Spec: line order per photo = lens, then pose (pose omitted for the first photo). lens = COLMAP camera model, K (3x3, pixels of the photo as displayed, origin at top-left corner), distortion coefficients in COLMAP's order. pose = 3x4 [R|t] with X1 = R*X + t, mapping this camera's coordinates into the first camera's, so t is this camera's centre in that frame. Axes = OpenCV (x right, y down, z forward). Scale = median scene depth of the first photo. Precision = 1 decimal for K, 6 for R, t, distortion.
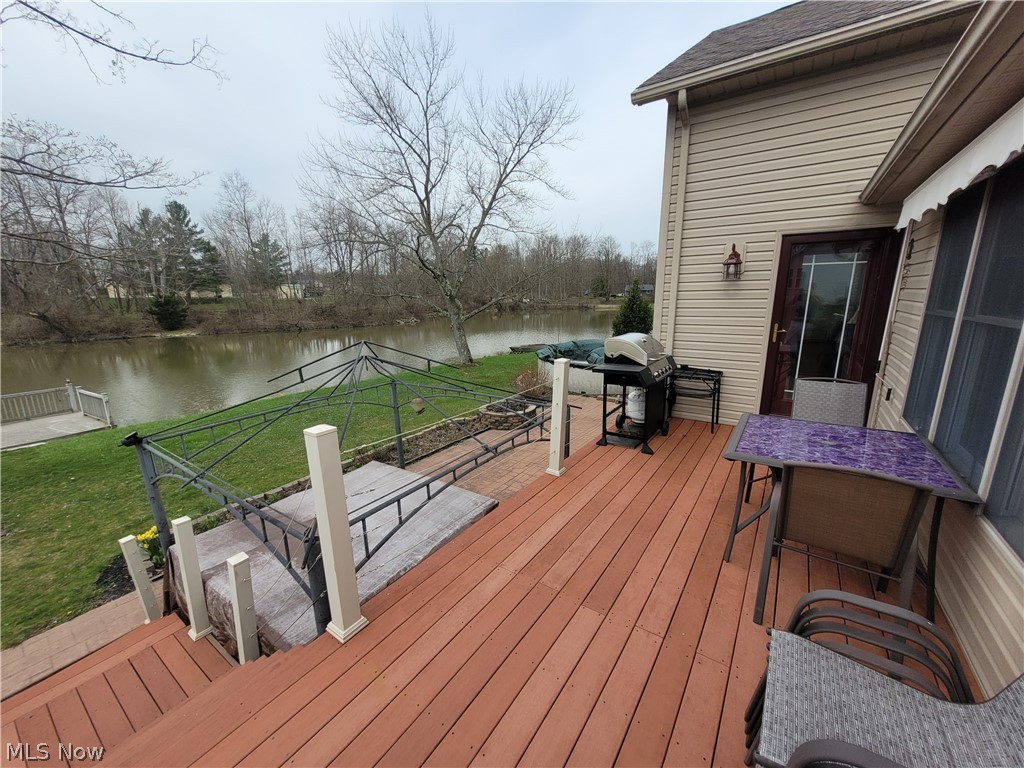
lens RADIAL K [[399.7, 0, 512.0], [0, 399.7, 384.0], [0, 0, 1]] dist [0.001214, -0.000231]
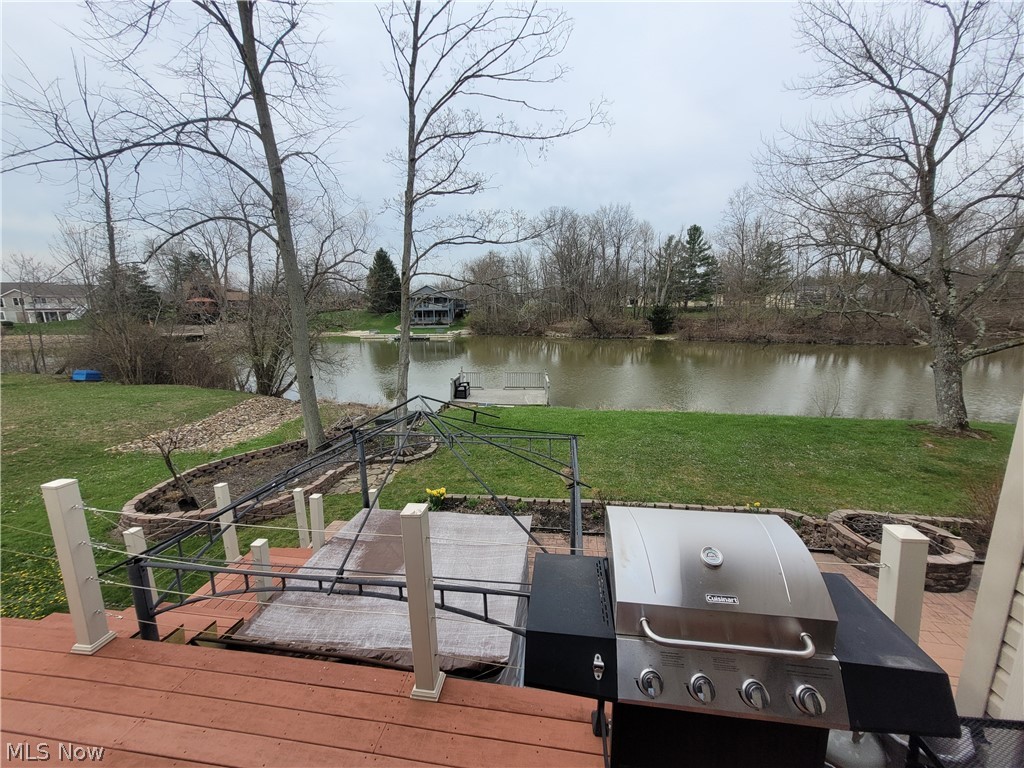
lens RADIAL K [[399.7, 0, 512.0], [0, 399.7, 384.0], [0, 0, 1]] dist [0.001214, -0.000231]
pose [[0.450441, 0.174785, -0.875530, 0.038386], [-0.189989, 0.976954, 0.097287, -0.018523], [0.872357, 0.122519, 0.473268, 0.049950]]
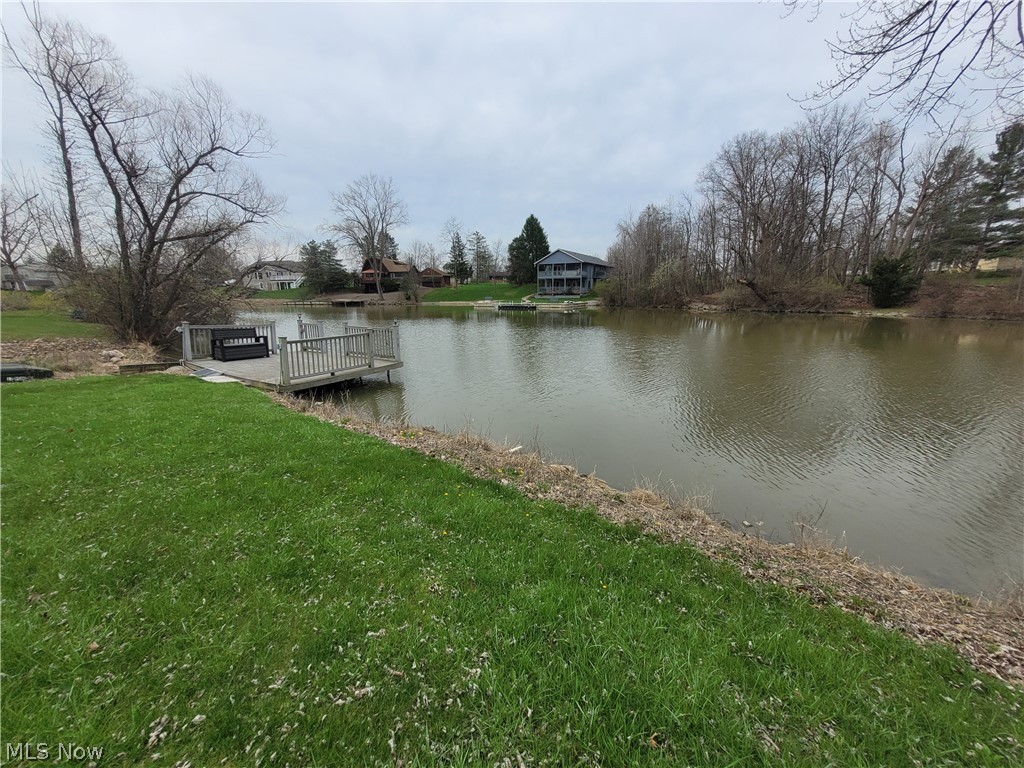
lens RADIAL K [[399.7, 0, 512.0], [0, 399.7, 384.0], [0, 0, 1]] dist [0.001214, -0.000231]
pose [[-0.014306, 0.240114, -0.970639, -0.094827], [-0.208666, 0.948648, 0.237749, -0.033812], [0.977882, 0.205941, 0.036532, 0.331139]]
